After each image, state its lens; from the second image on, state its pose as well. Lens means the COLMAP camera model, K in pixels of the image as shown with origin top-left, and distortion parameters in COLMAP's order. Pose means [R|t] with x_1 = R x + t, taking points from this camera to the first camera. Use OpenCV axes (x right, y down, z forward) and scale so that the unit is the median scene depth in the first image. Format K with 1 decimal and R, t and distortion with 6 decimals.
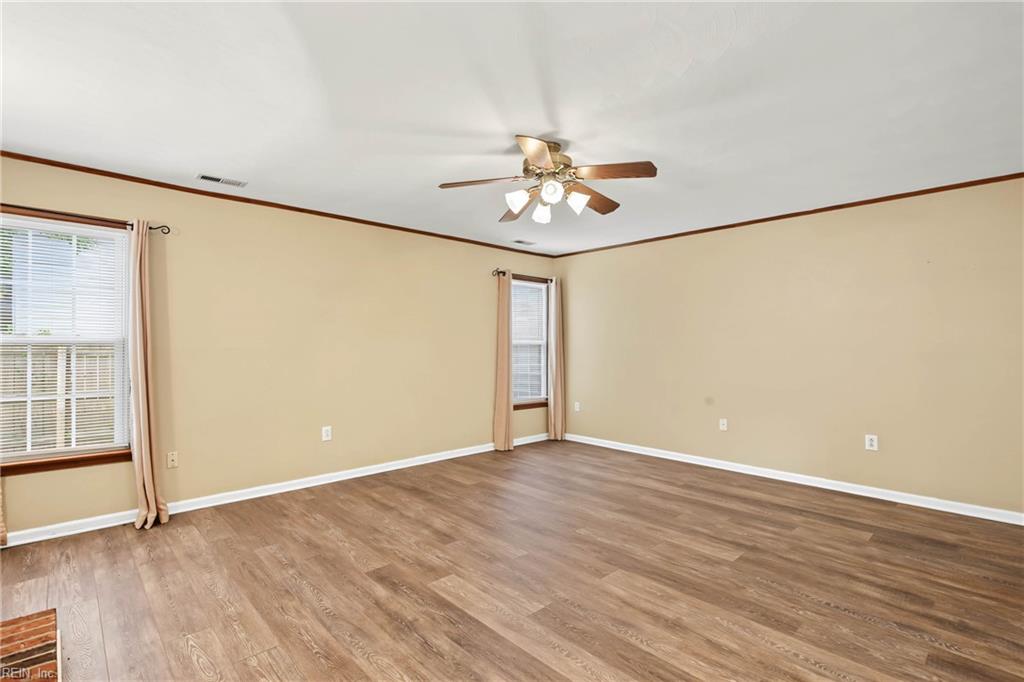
lens RADIAL K [[479.6, 0, 512.9], [0, 479.6, 349.1], [0, 0, 1]] dist [-0.000431, -0.000095]
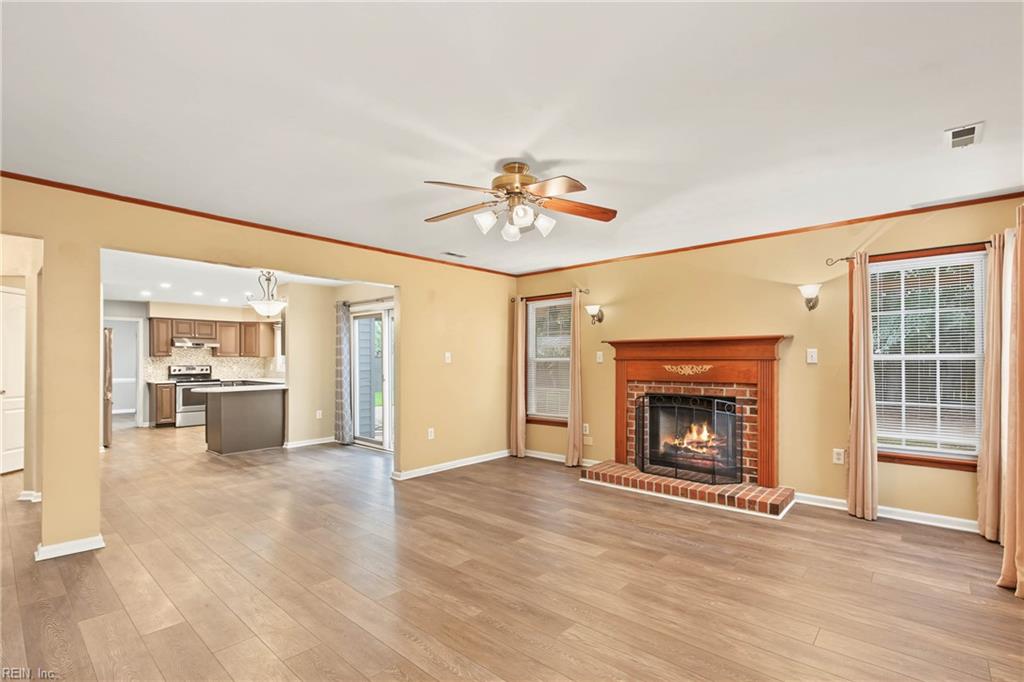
lens RADIAL K [[479.6, 0, 512.9], [0, 479.6, 349.1], [0, 0, 1]] dist [-0.000431, -0.000095]
pose [[-0.996082, -0.000480, -0.088431, 0.153164], [0.001117, 0.999837, -0.018014, -0.020497], [0.088425, -0.018043, -0.995919, 1.814229]]
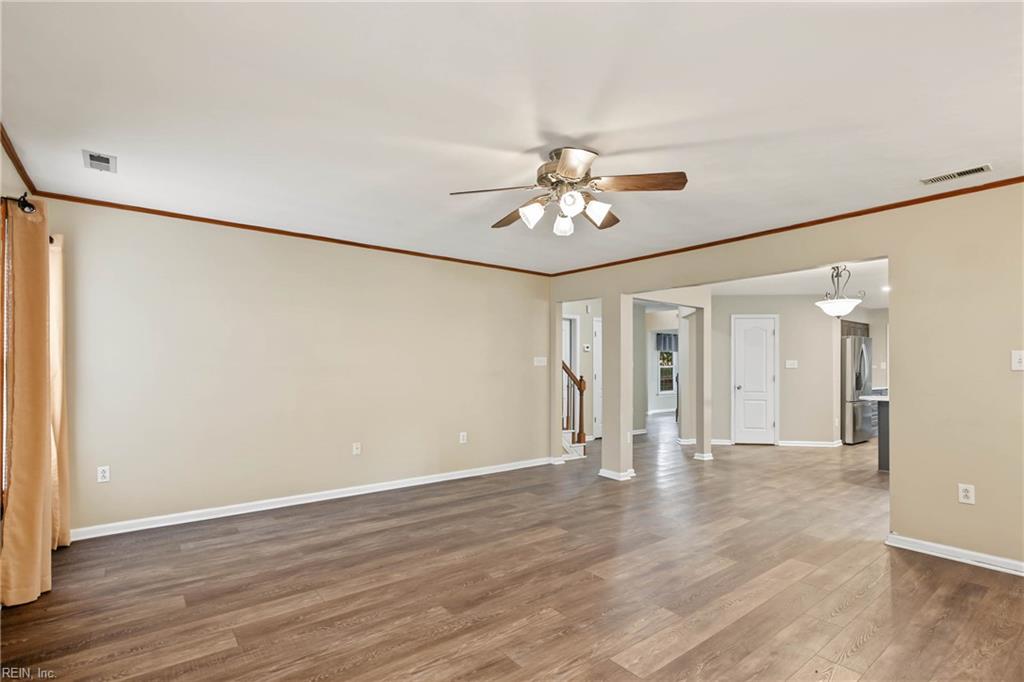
lens RADIAL K [[479.6, 0, 508.9], [0, 479.6, 368.6], [0, 0, 1]] dist [-0.001978, -0.000526]
pose [[0.102892, -0.005820, 0.994675, -0.783178], [0.006019, 0.999968, 0.005228, -0.019390], [-0.994674, 0.005449, 0.102924, 0.902636]]
